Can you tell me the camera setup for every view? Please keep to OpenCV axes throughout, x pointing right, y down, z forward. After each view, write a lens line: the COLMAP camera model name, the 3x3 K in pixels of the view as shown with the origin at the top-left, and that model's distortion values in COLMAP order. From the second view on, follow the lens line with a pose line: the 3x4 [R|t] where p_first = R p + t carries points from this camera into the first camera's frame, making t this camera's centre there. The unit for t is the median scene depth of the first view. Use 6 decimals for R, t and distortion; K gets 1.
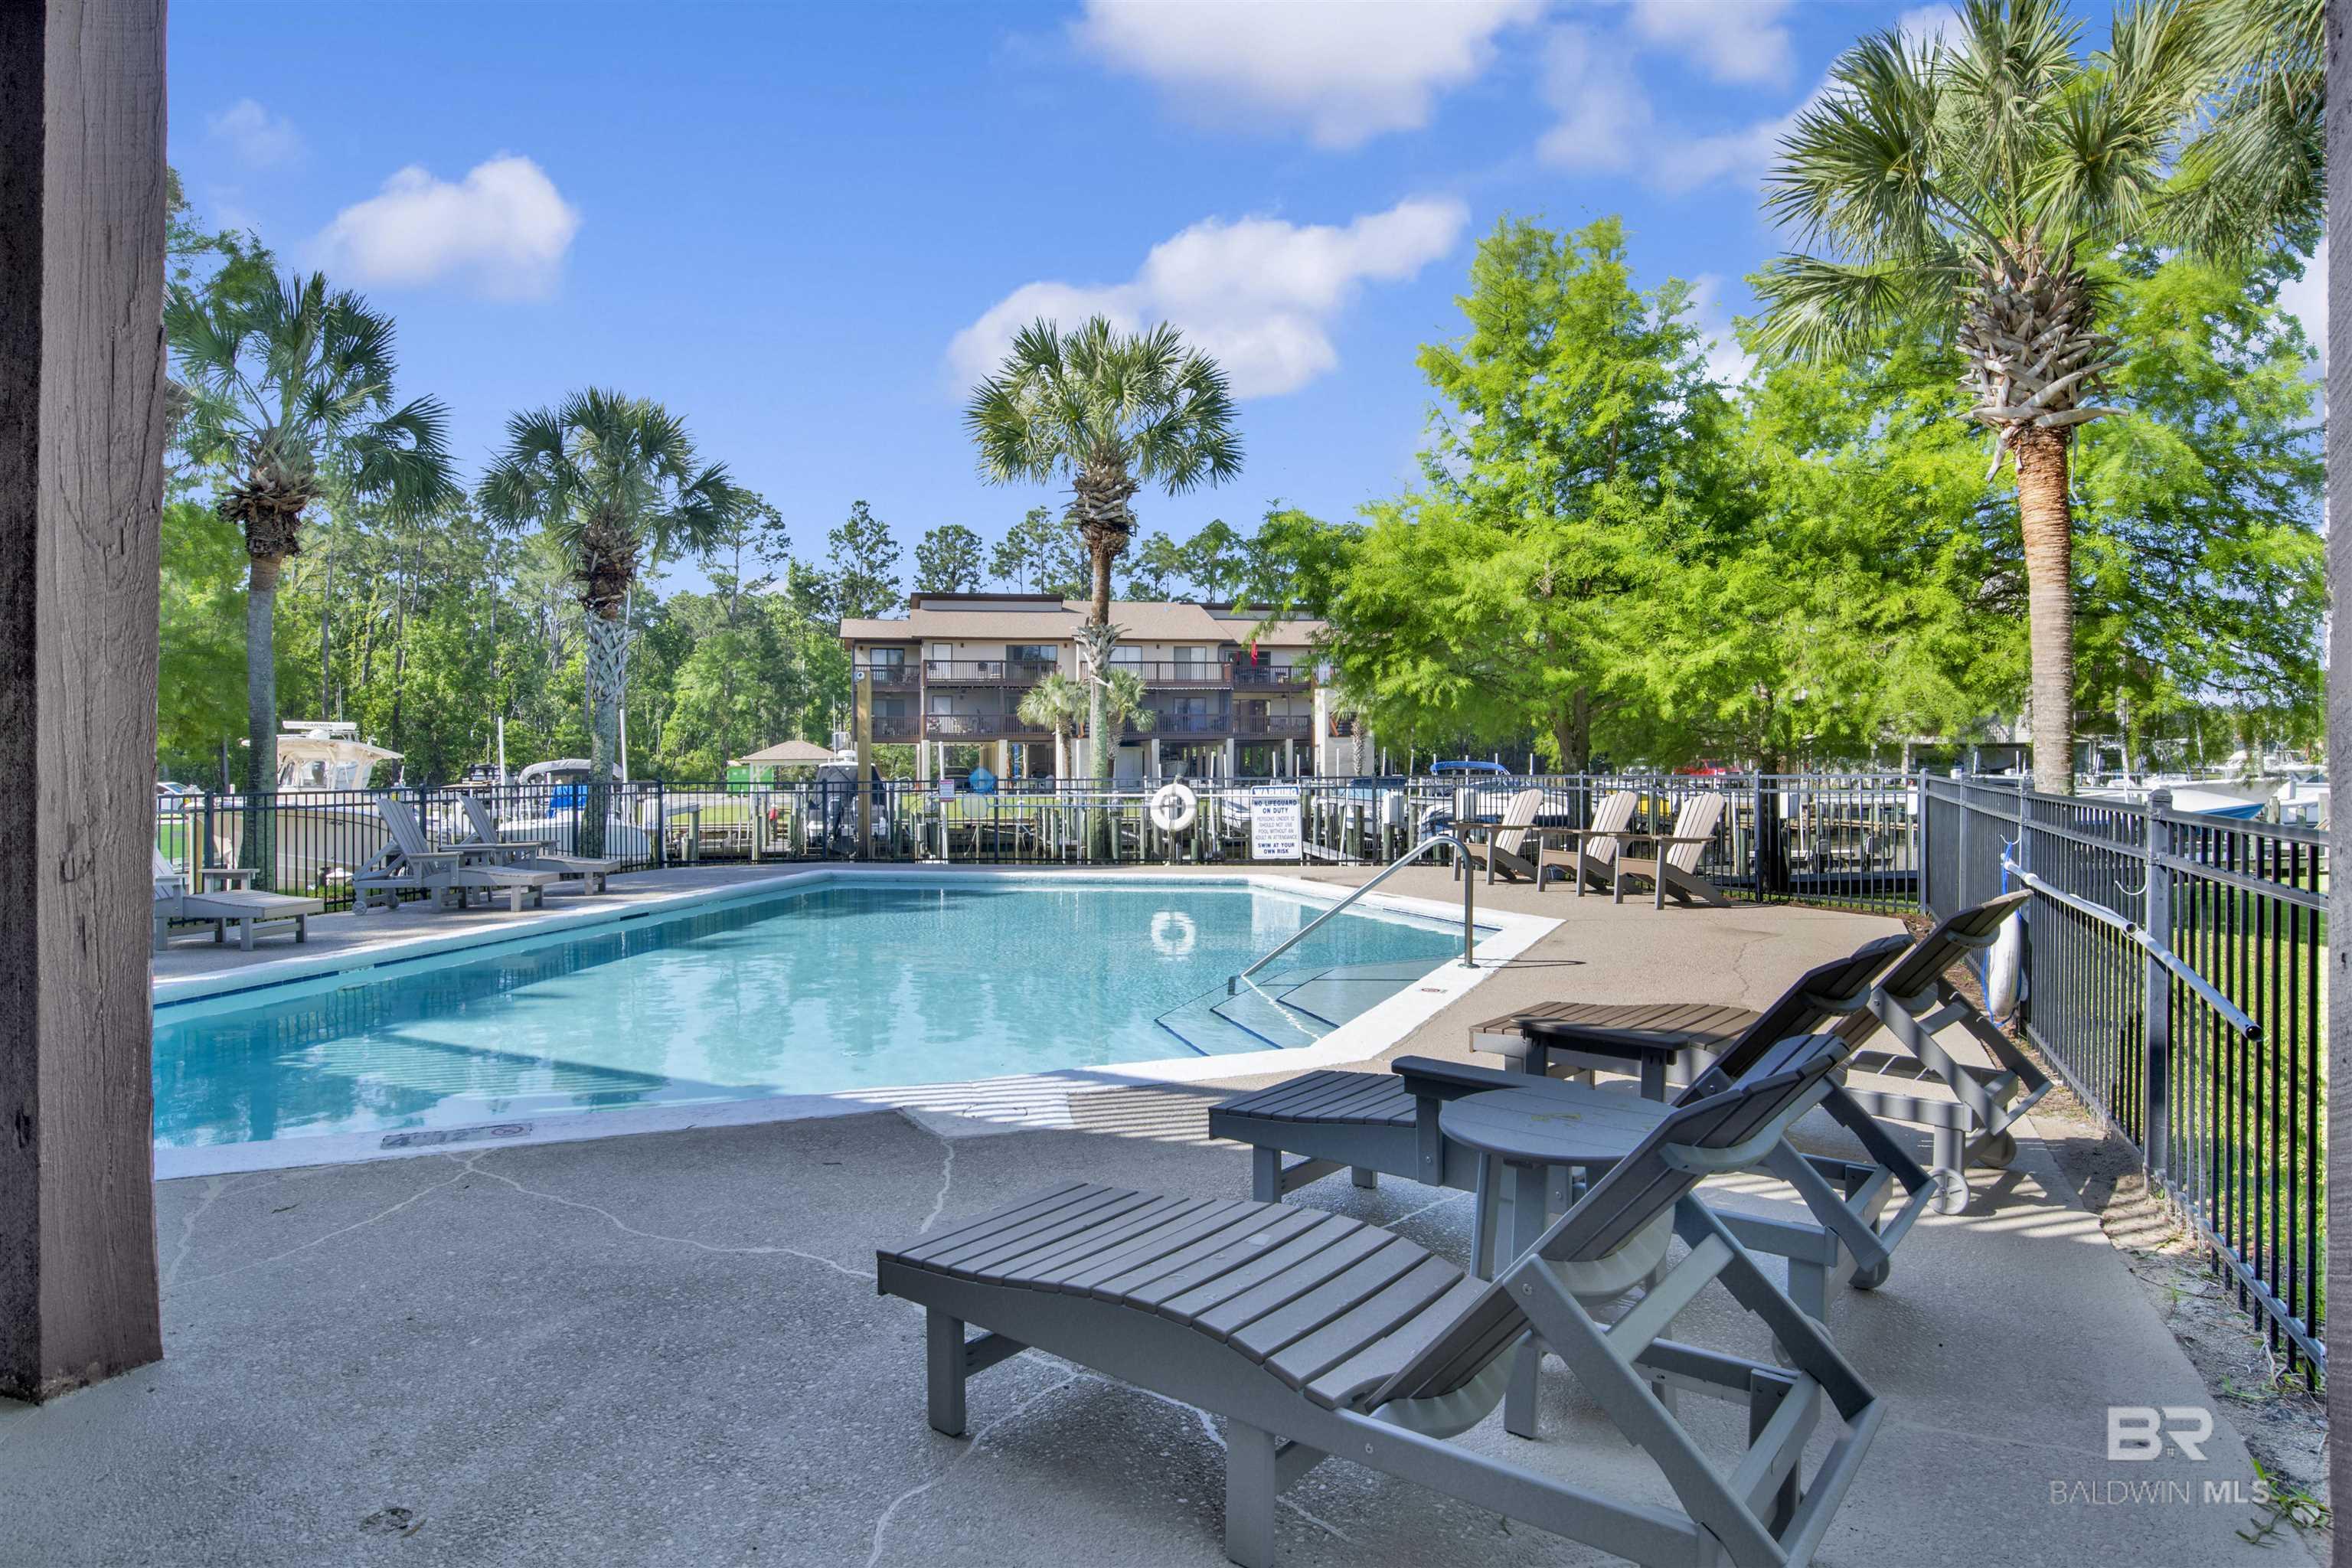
lens RADIAL K [[1314.5, 0, 1176.0], [0, 1314.5, 784.0], [0, 0, 1]] dist [-0.064104, 0.033928]
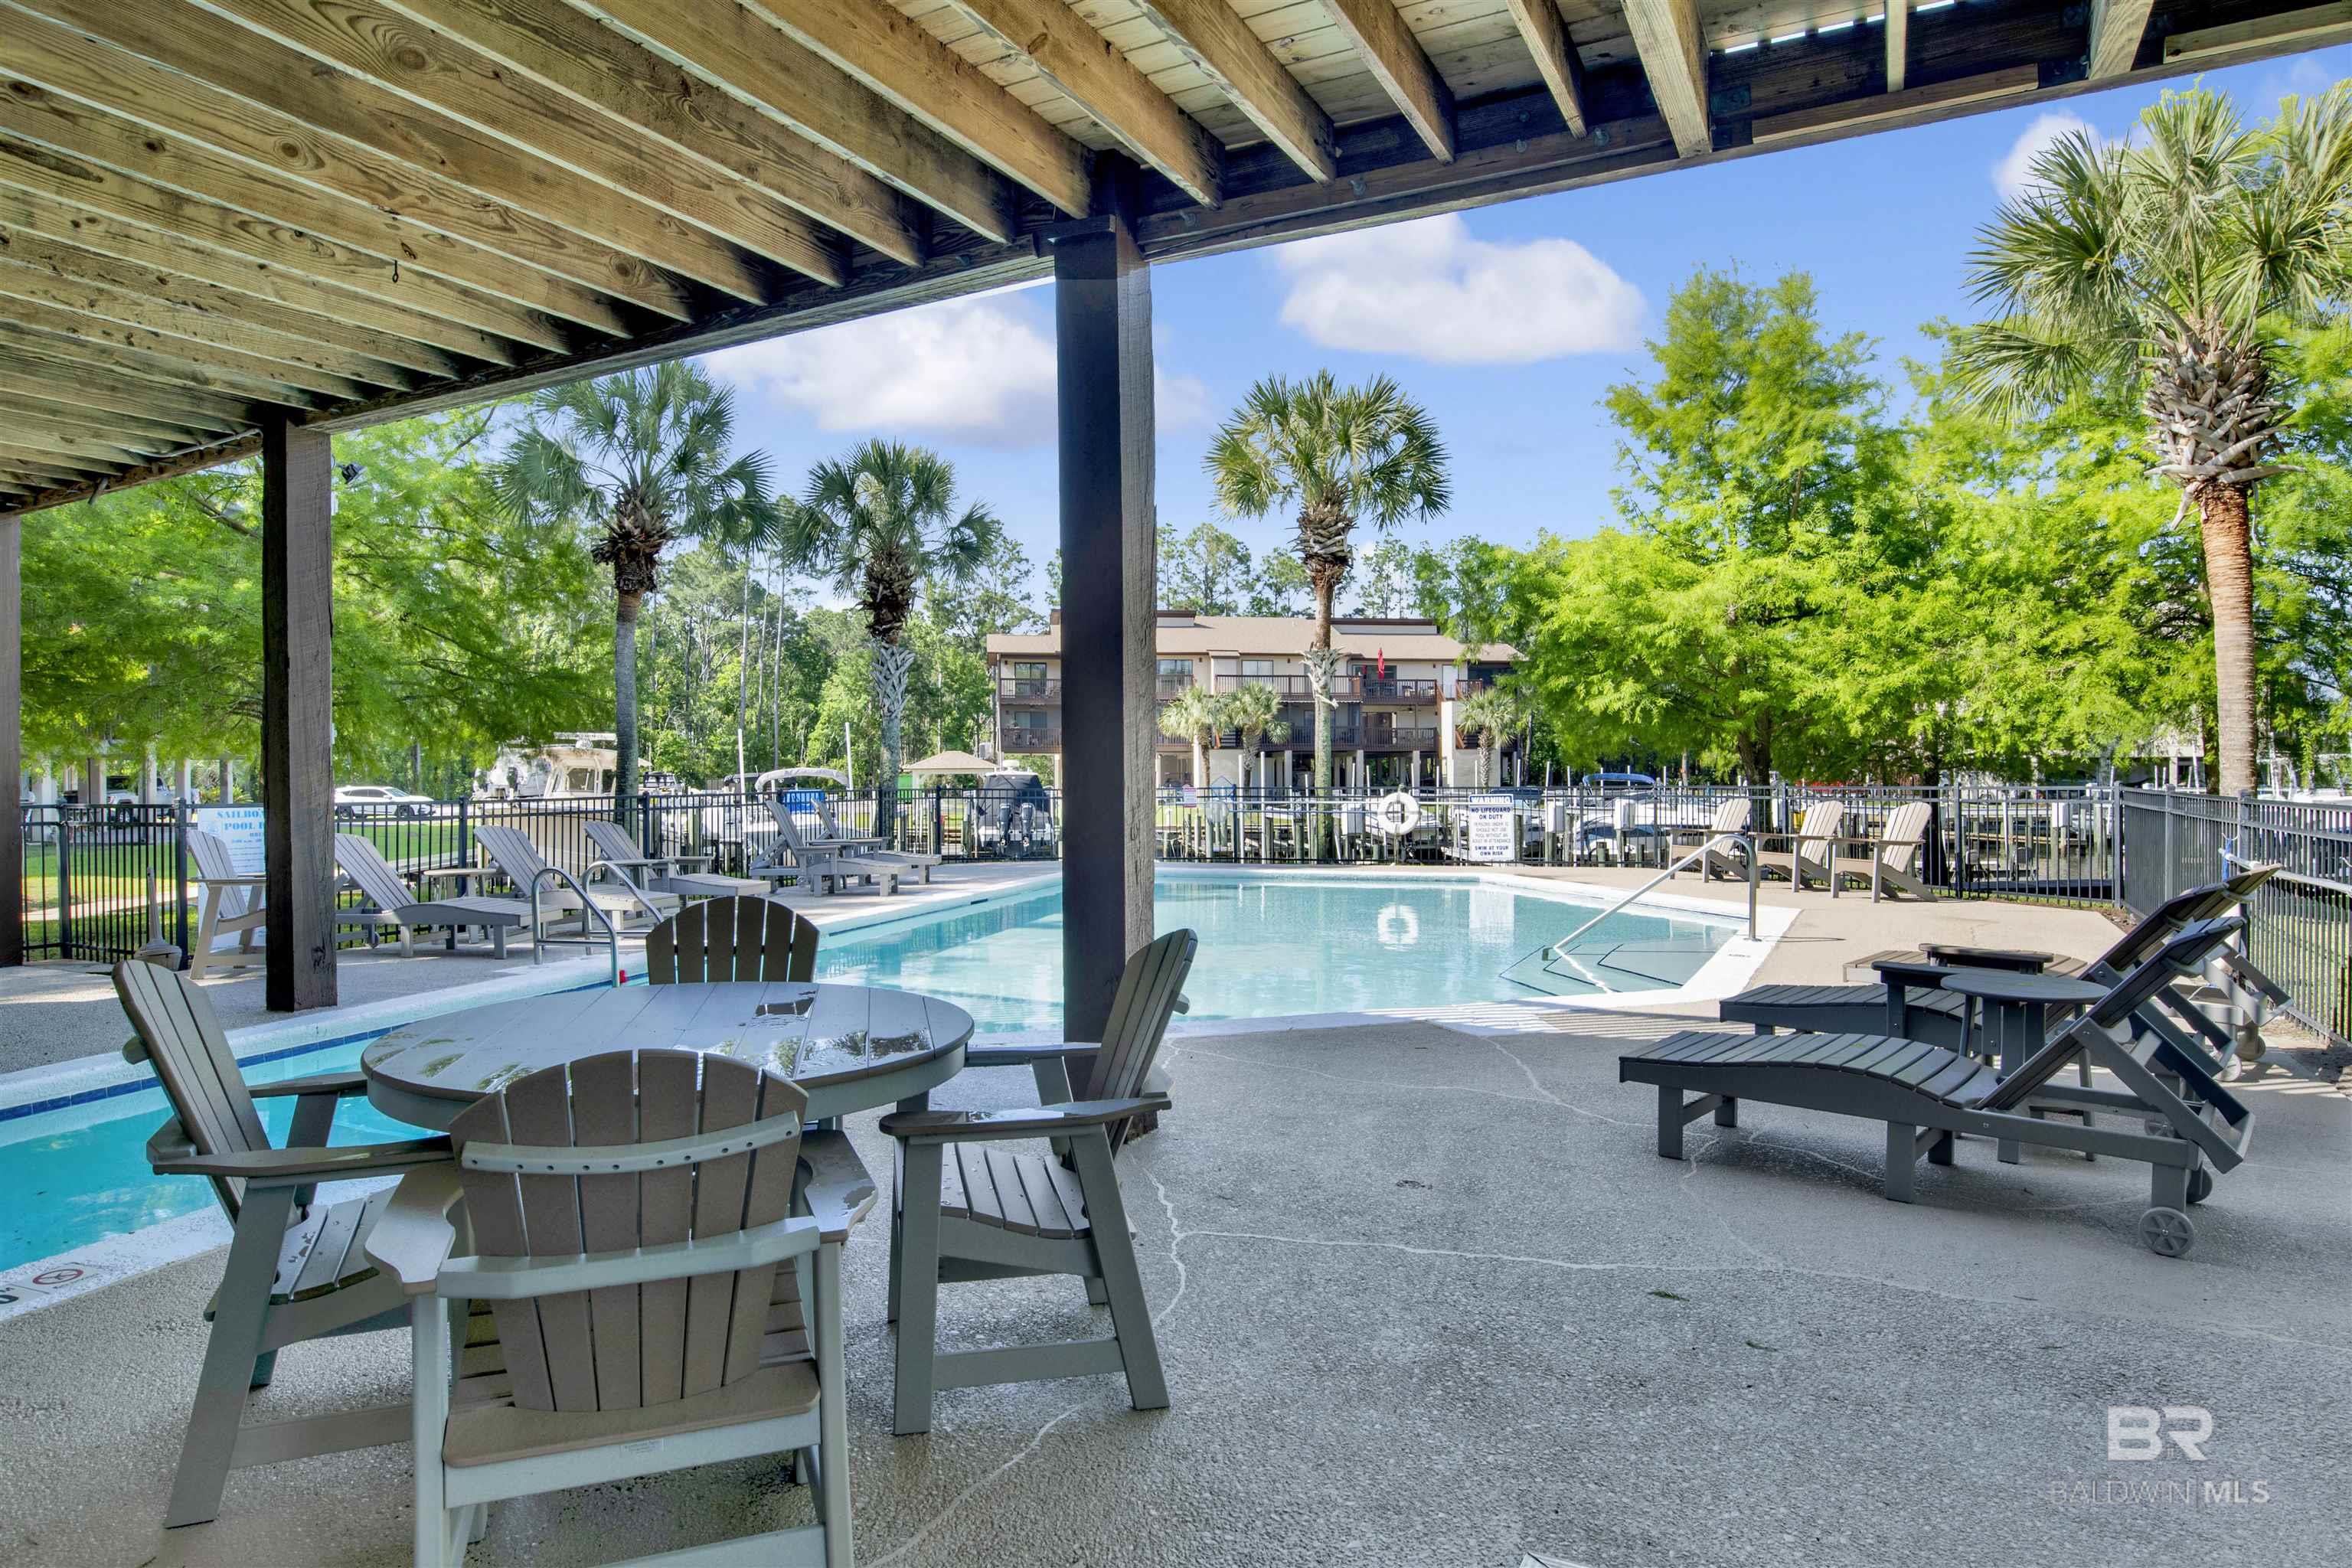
lens RADIAL K [[1320.3, 0, 1170.7], [0, 1320.3, 775.6], [0, 0, 1]] dist [-0.068556, 0.029958]
pose [[0.997483, 0.004783, -0.070745, -0.118534], [-0.005823, 0.999878, -0.014494, 0.002992], [0.070667, 0.014870, 0.997389, -0.128912]]
